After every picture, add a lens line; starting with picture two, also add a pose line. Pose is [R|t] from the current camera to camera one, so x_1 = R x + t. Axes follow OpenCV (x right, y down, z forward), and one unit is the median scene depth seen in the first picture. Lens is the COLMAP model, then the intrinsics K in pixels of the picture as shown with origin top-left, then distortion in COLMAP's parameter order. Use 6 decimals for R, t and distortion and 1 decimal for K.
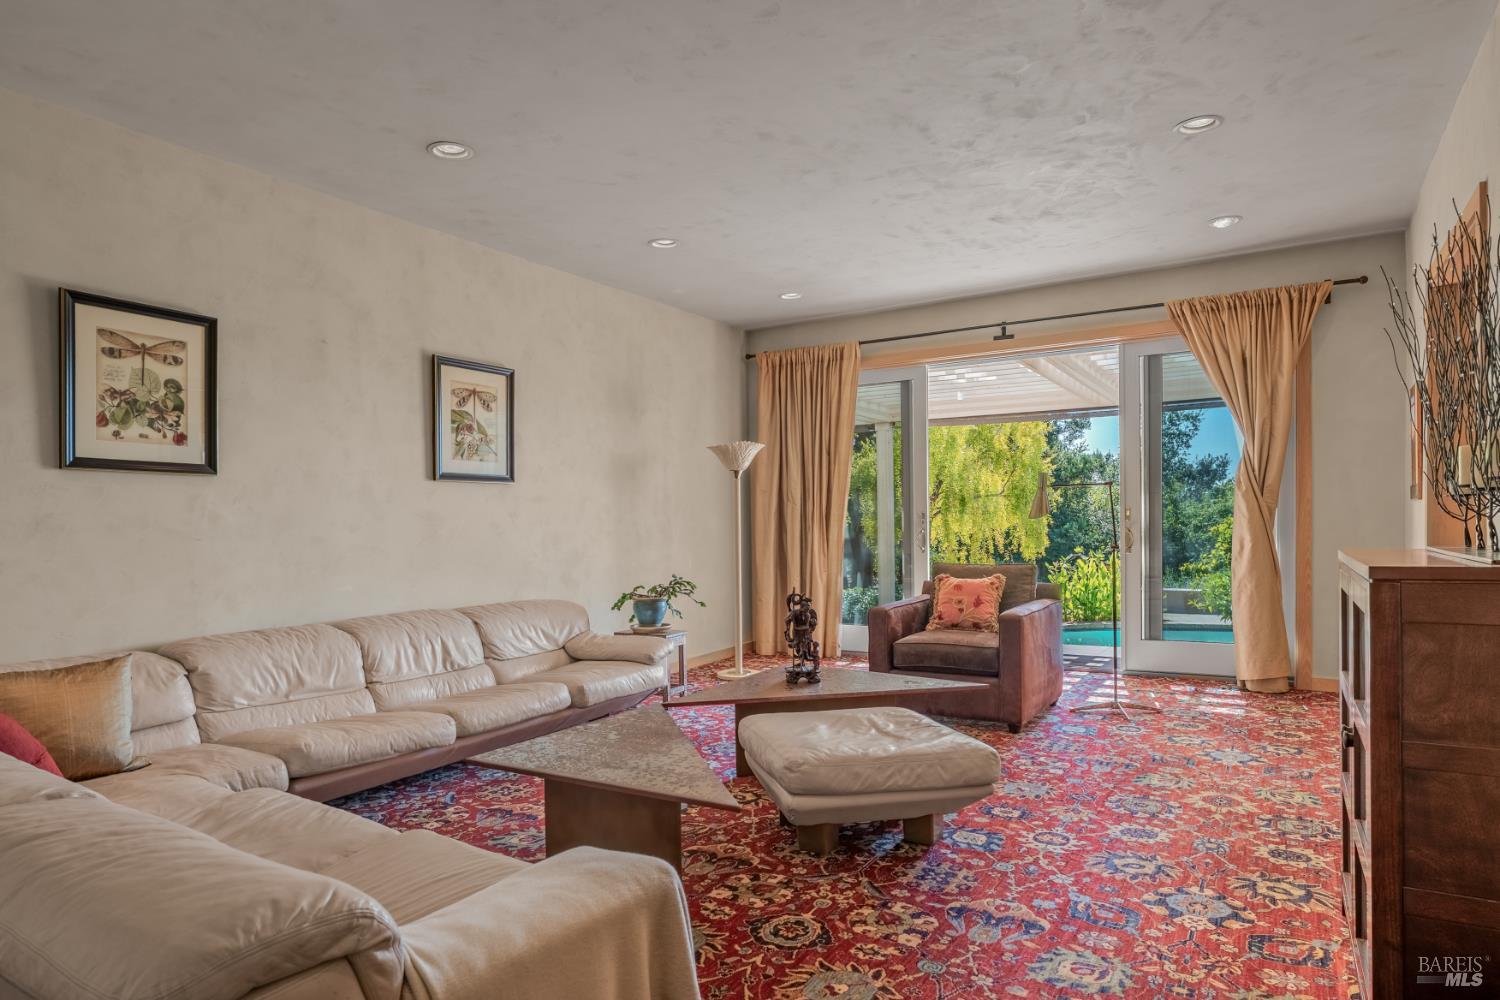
lens RADIAL K [[885.0, 0, 749.7], [0, 885.0, 549.5], [0, 0, 1]] dist [-0.001661, -0.001719]
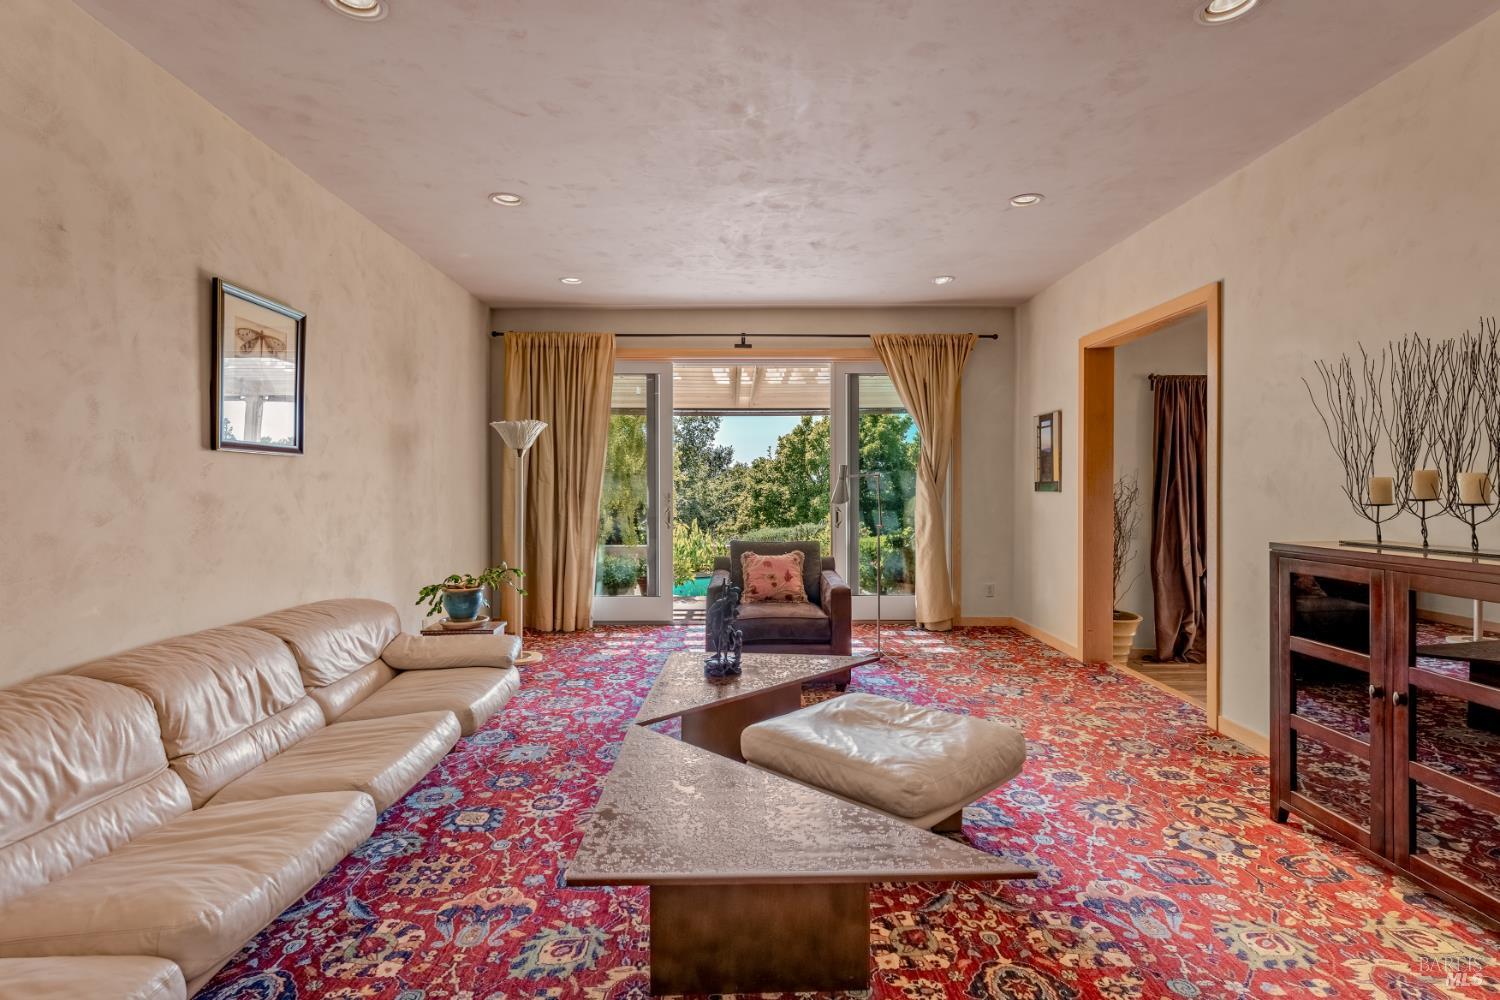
lens RADIAL K [[711.1, 0, 750.0], [0, 711.1, 500.0], [0, 0, 1]] dist [-0.003082, -0.000369]
pose [[0.849057, 0.006394, 0.528263, -0.301318], [0.003174, 0.999847, -0.017204, -0.026312], [-0.528292, 0.016284, 0.848907, 0.283222]]
